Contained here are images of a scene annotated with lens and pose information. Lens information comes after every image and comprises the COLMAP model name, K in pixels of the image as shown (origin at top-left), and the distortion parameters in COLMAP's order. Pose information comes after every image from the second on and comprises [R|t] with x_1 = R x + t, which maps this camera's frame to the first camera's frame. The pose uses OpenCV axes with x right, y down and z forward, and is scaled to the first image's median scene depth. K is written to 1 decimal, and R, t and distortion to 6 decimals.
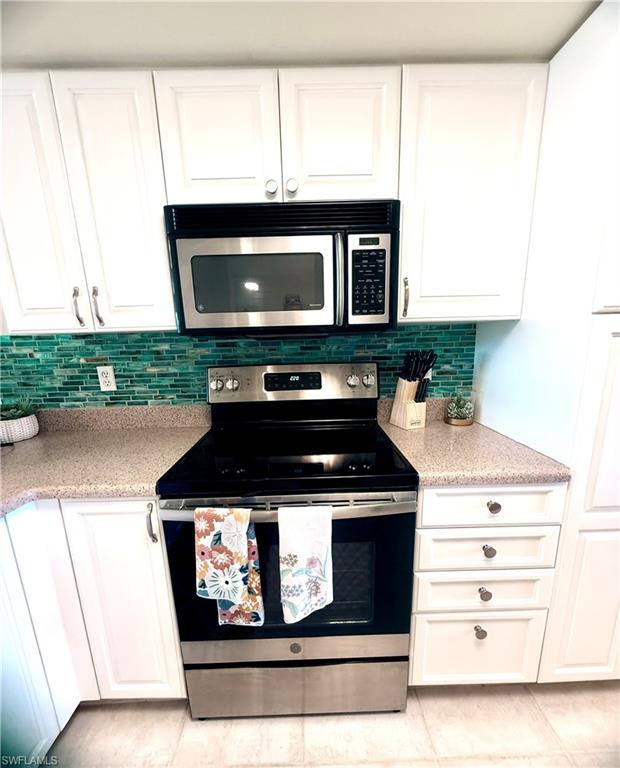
lens RADIAL K [[329.2, 0, 312.7], [0, 329.2, 414.1], [0, 0, 1]] dist [0.000285, 0.000173]
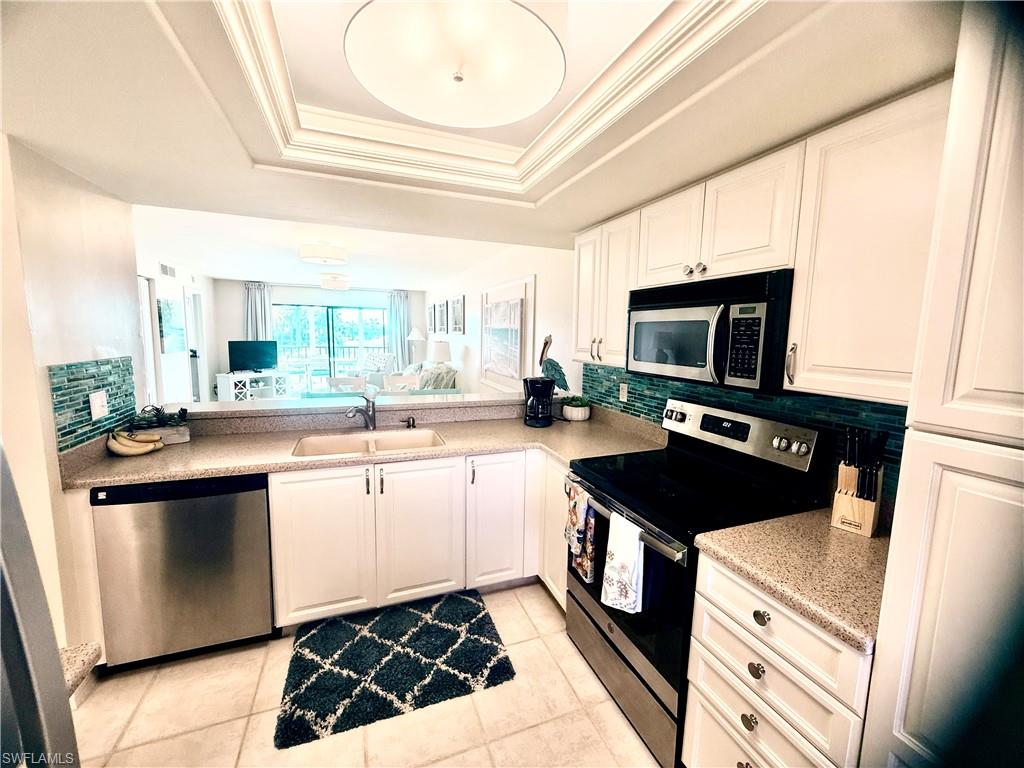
lens RADIAL K [[408.6, 0, 510.8], [0, 408.6, 382.9], [0, 0, 1]] dist [0.002683, 0.000636]
pose [[0.342404, 0.147382, -0.927921, 1.086521], [-0.235960, 0.969457, 0.066910, -0.203456], [0.909441, 0.196042, 0.366722, -0.097708]]
